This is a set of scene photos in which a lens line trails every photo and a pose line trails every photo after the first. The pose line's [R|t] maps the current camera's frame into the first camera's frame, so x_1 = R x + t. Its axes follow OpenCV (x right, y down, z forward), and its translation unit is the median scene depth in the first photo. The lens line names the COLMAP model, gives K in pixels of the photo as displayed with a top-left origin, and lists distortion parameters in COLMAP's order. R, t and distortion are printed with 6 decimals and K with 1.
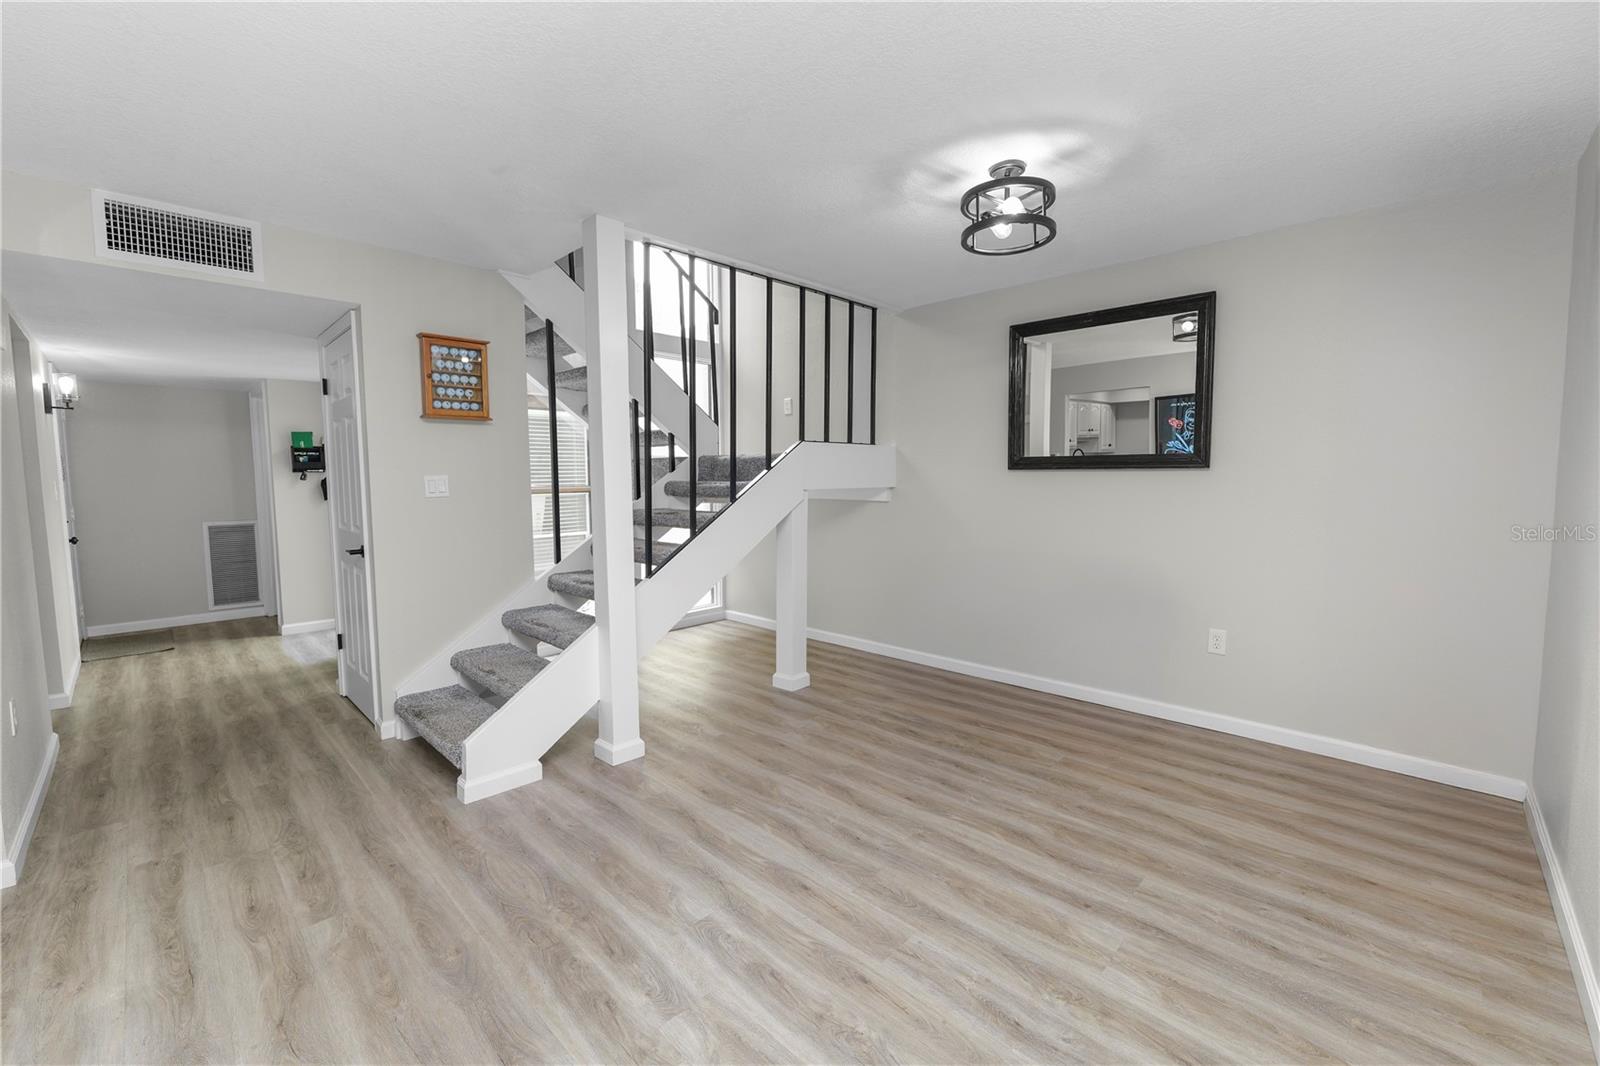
lens RADIAL K [[648.2, 0, 796.0], [0, 648.2, 528.2], [0, 0, 1]] dist [-0.010689, -0.000110]
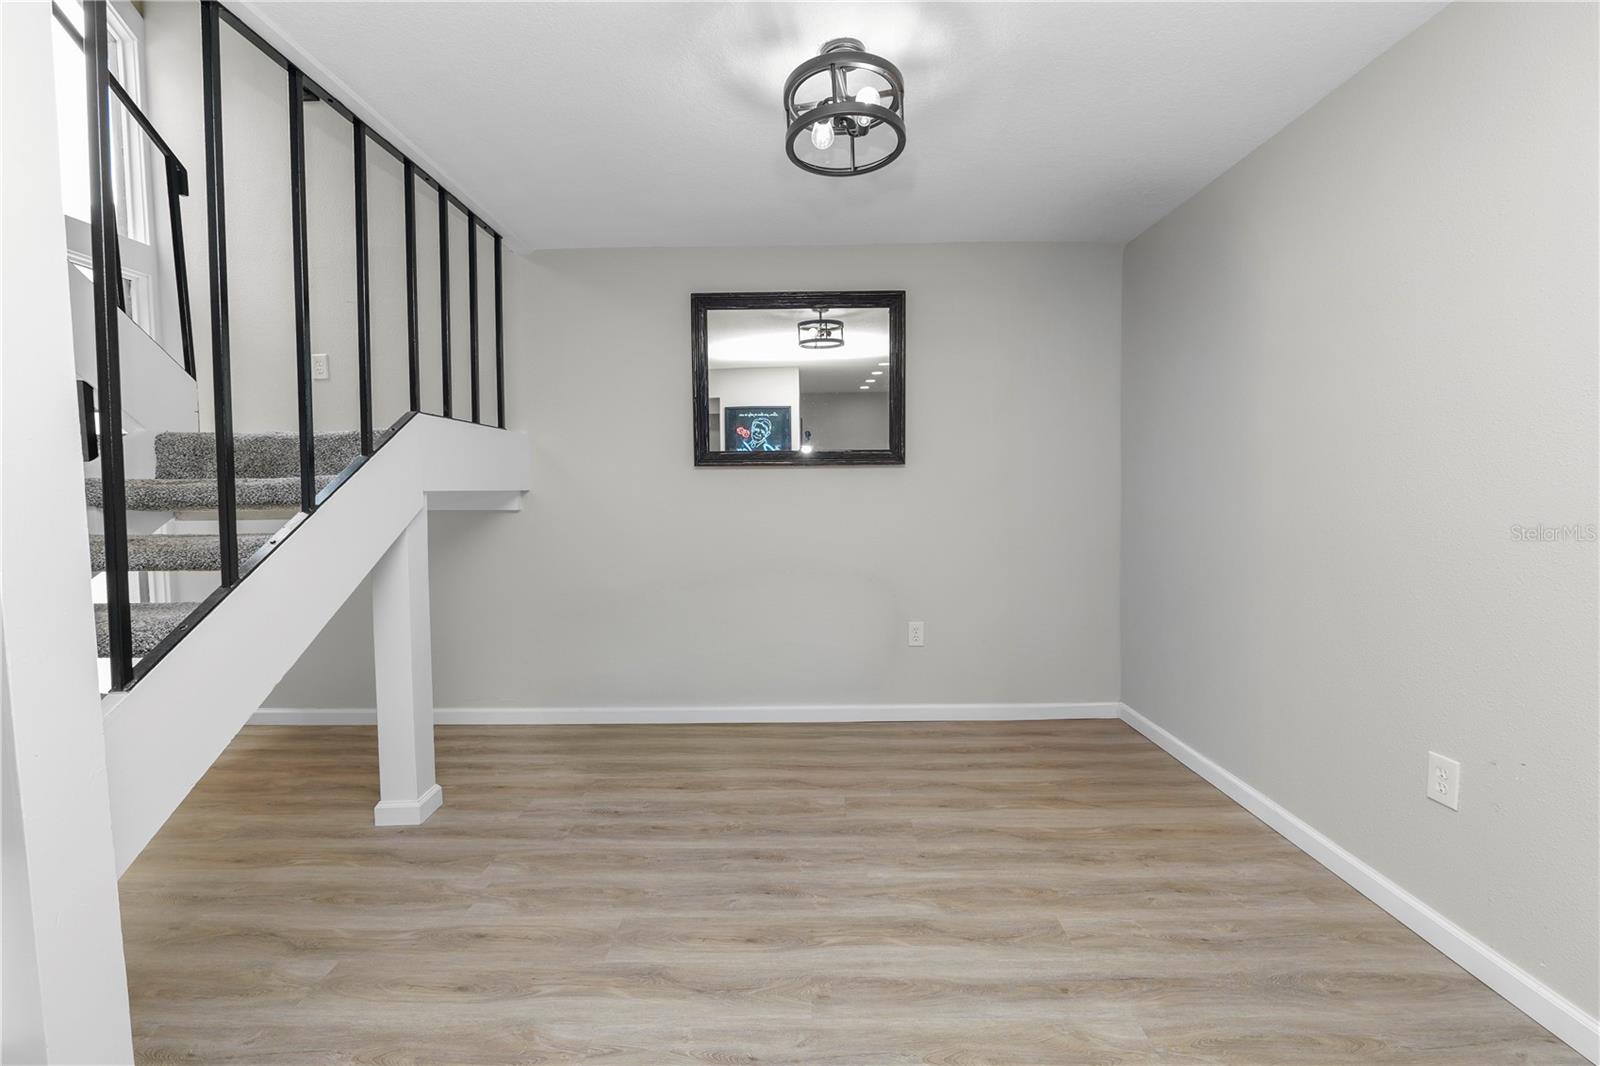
lens RADIAL K [[650.3, 0, 797.5], [0, 650.3, 523.2], [0, 0, 1]] dist [-0.012596, 0.000412]
pose [[0.722430, -0.038620, 0.690365, -0.188077], [0.060182, 0.998162, -0.007139, -0.003904], [-0.688821, 0.046705, 0.723426, 0.369096]]
